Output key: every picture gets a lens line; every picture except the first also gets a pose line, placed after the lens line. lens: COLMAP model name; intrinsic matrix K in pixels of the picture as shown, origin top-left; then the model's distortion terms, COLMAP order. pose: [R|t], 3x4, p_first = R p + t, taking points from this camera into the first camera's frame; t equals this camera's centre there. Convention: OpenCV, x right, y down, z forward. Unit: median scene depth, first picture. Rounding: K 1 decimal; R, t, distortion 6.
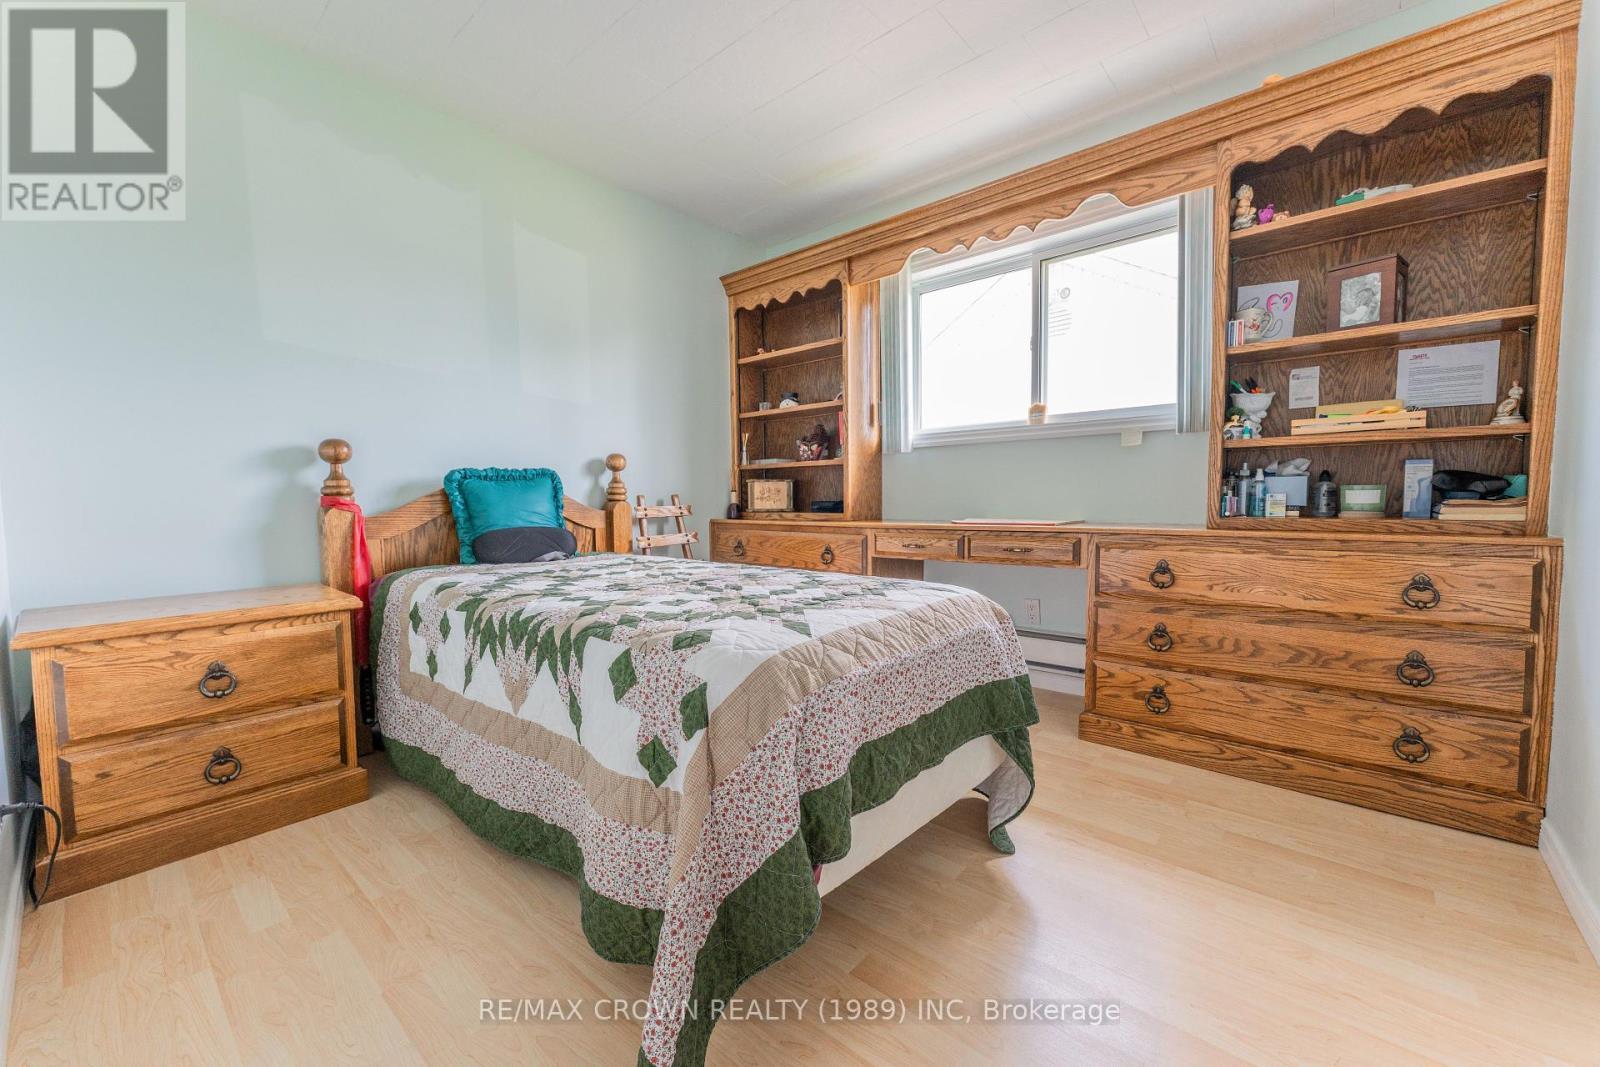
lens RADIAL K [[636.1, 0, 805.3], [0, 636.1, 496.5], [0, 0, 1]] dist [0.000444, -0.000047]
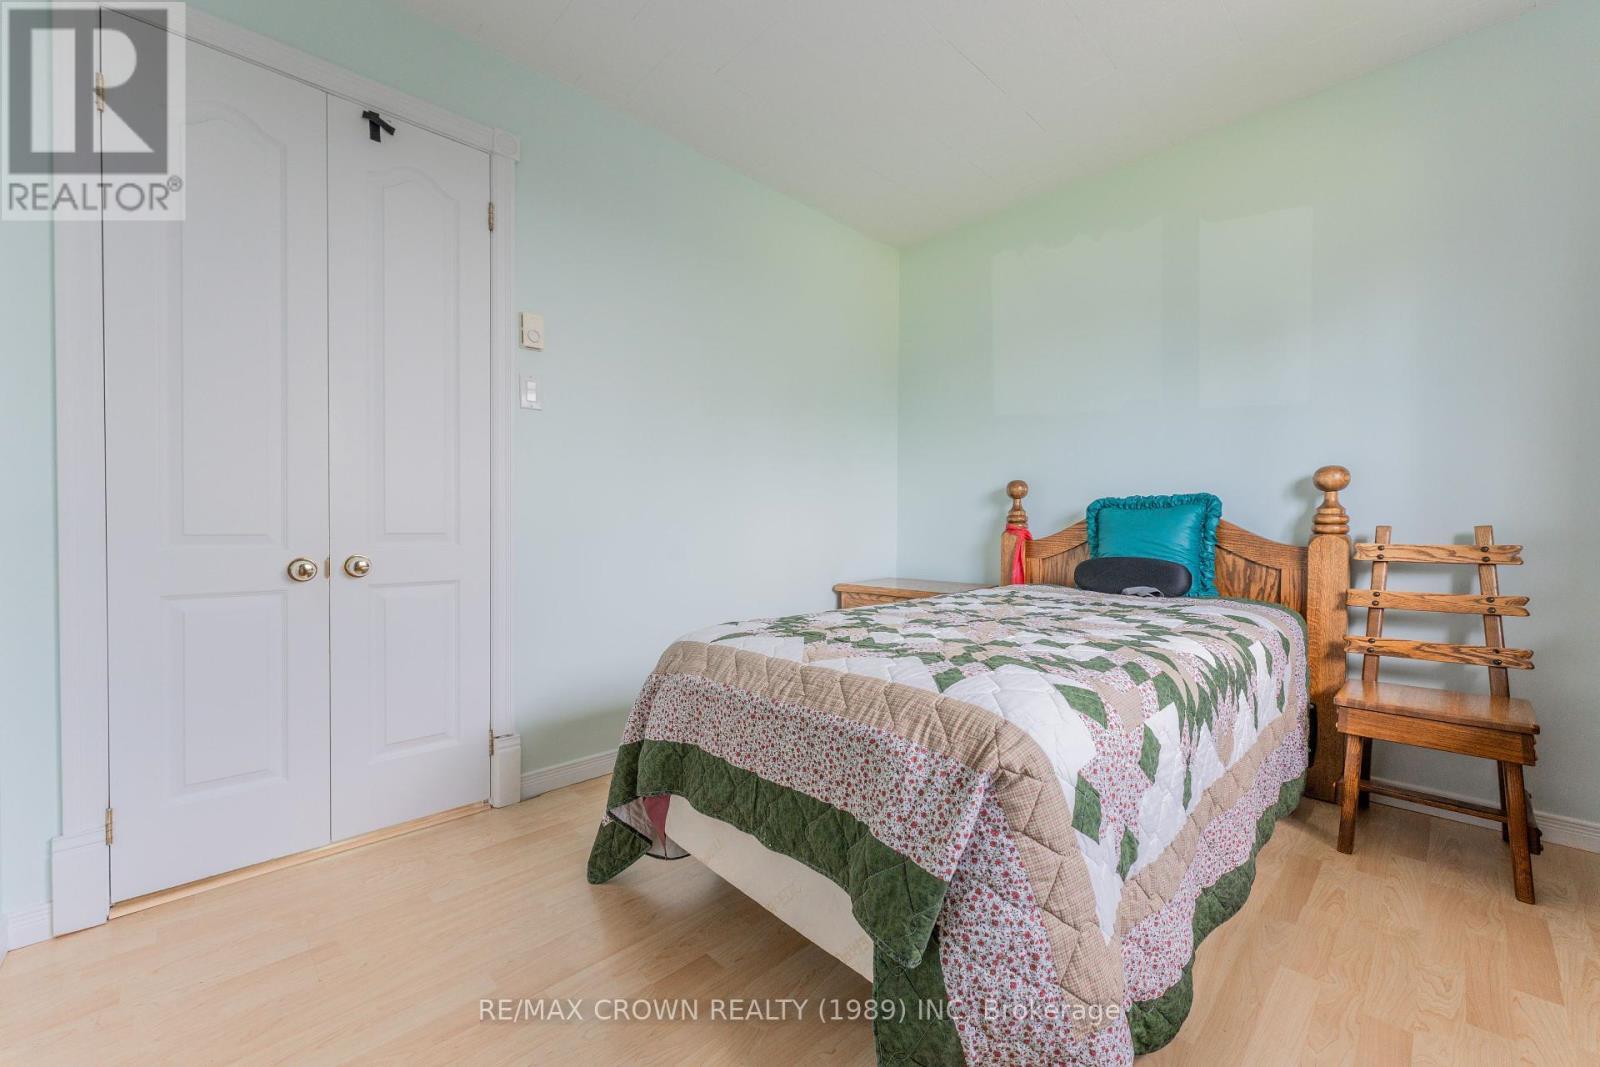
lens RADIAL K [[634.9, 0, 795.3], [0, 634.9, 533.3], [0, 0, 1]] dist [0.000492, -0.000299]
pose [[-0.091958, 0.018761, -0.995586, 0.576524], [-0.007413, 0.999782, 0.019524, -0.003021], [0.995735, 0.009176, -0.091798, 0.622805]]
